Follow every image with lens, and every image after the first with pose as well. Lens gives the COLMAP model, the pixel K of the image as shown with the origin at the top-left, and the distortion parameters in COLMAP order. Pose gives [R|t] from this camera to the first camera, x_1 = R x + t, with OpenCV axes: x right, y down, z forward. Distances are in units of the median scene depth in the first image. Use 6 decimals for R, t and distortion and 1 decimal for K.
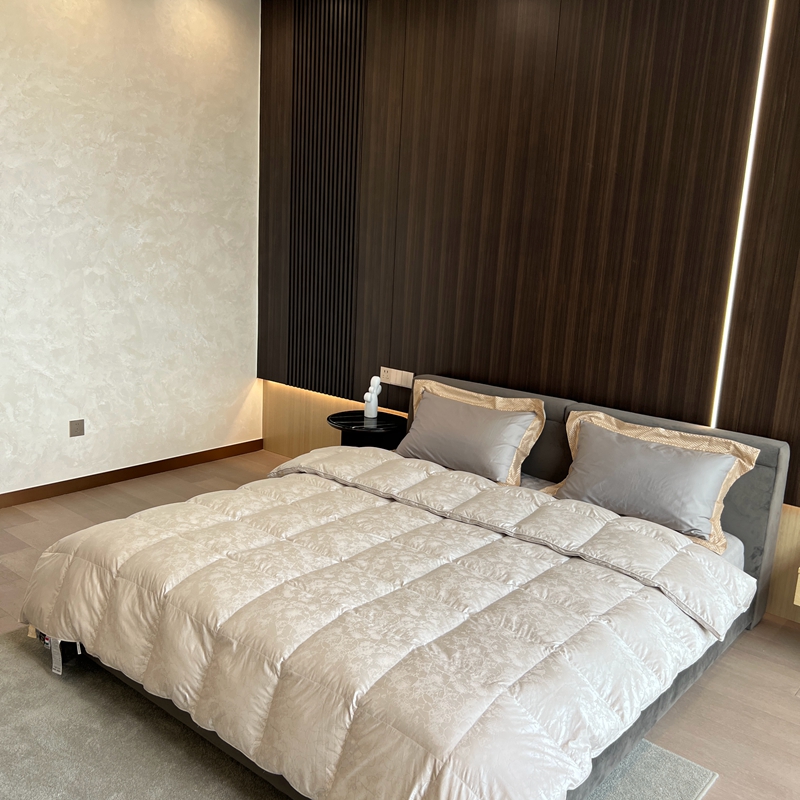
lens RADIAL K [[834.5, 0, 400.2], [0, 834.5, 402.5], [0, 0, 1]] dist [0.008054, -0.003376]
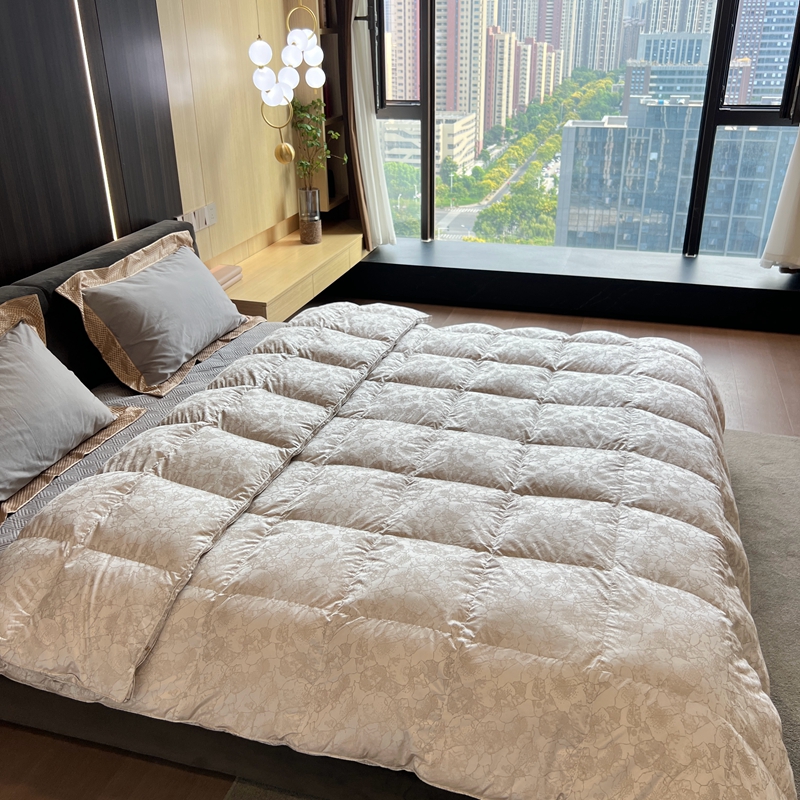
lens RADIAL K [[820.0, 0, 401.2], [0, 820.0, 397.7], [0, 0, 1]] dist [0.198473, -0.520237]
pose [[-0.407523, -0.426436, 0.807513, -0.523250], [0.181472, 0.828819, 0.529270, -0.236919], [-0.894982, 0.362231, -0.260377, 0.991305]]
